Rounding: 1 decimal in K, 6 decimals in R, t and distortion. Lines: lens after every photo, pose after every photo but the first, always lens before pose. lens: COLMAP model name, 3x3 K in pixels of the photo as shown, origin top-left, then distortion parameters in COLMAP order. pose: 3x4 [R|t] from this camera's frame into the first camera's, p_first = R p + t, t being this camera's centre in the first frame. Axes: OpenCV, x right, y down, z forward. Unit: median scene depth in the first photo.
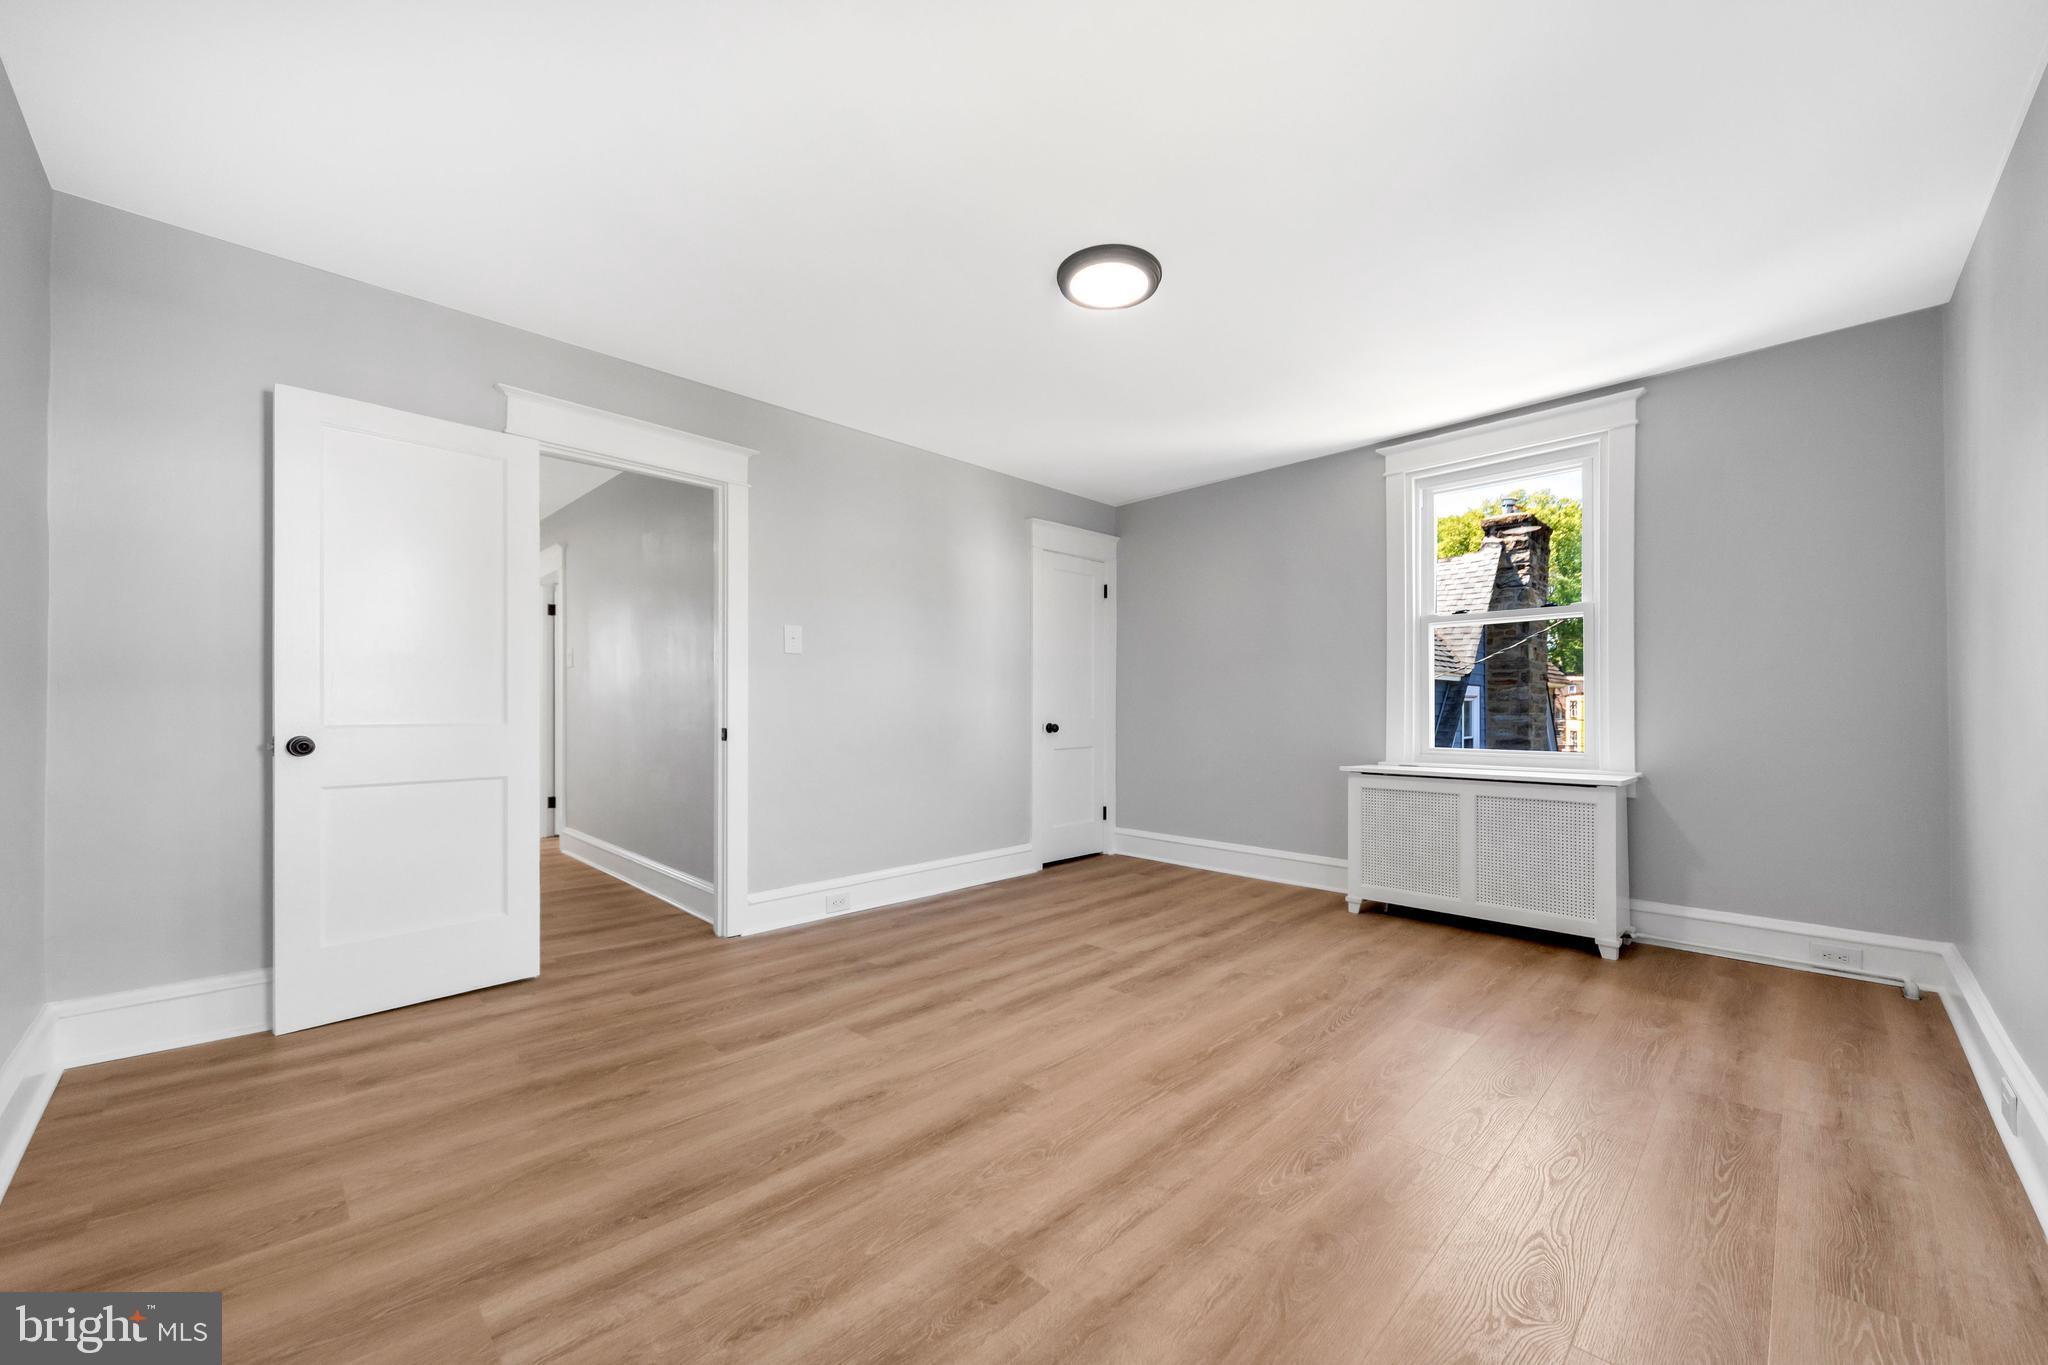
lens RADIAL K [[793.2, 0, 1033.1], [0, 793.2, 702.3], [0, 0, 1]] dist [0.003580, 0.000017]
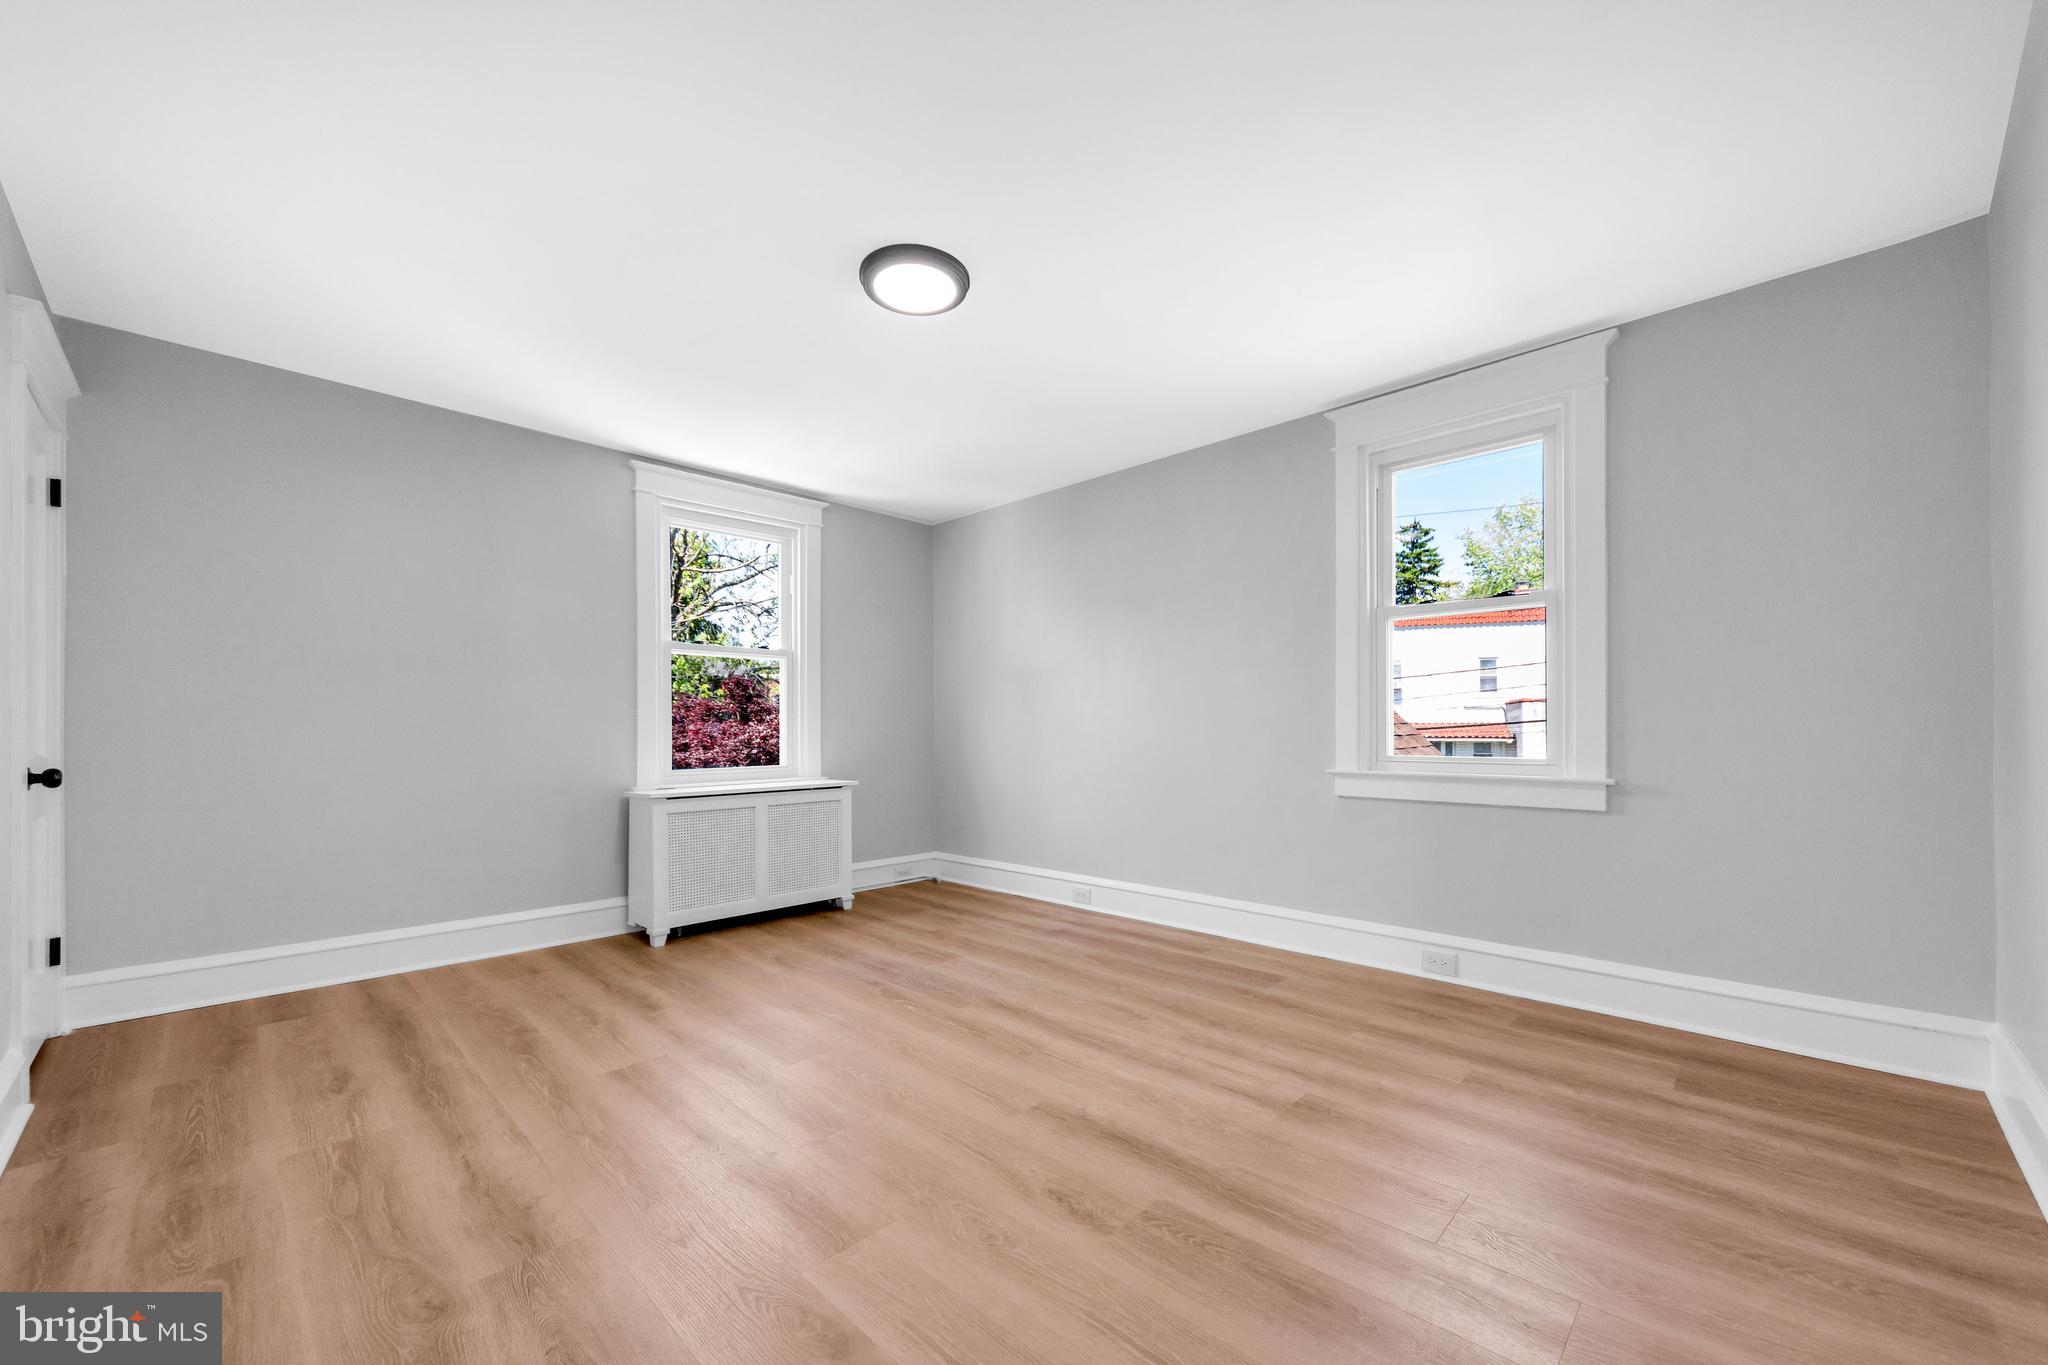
lens RADIAL K [[803.2, 0, 1031.7], [0, 803.2, 730.5], [0, 0, 1]] dist [0.001712, -0.000119]
pose [[-0.028115, 0.000332, 0.999605, -0.700930], [-0.002709, 0.999996, -0.000408, 0.006133], [-0.999601, -0.002719, -0.028114, 0.709593]]
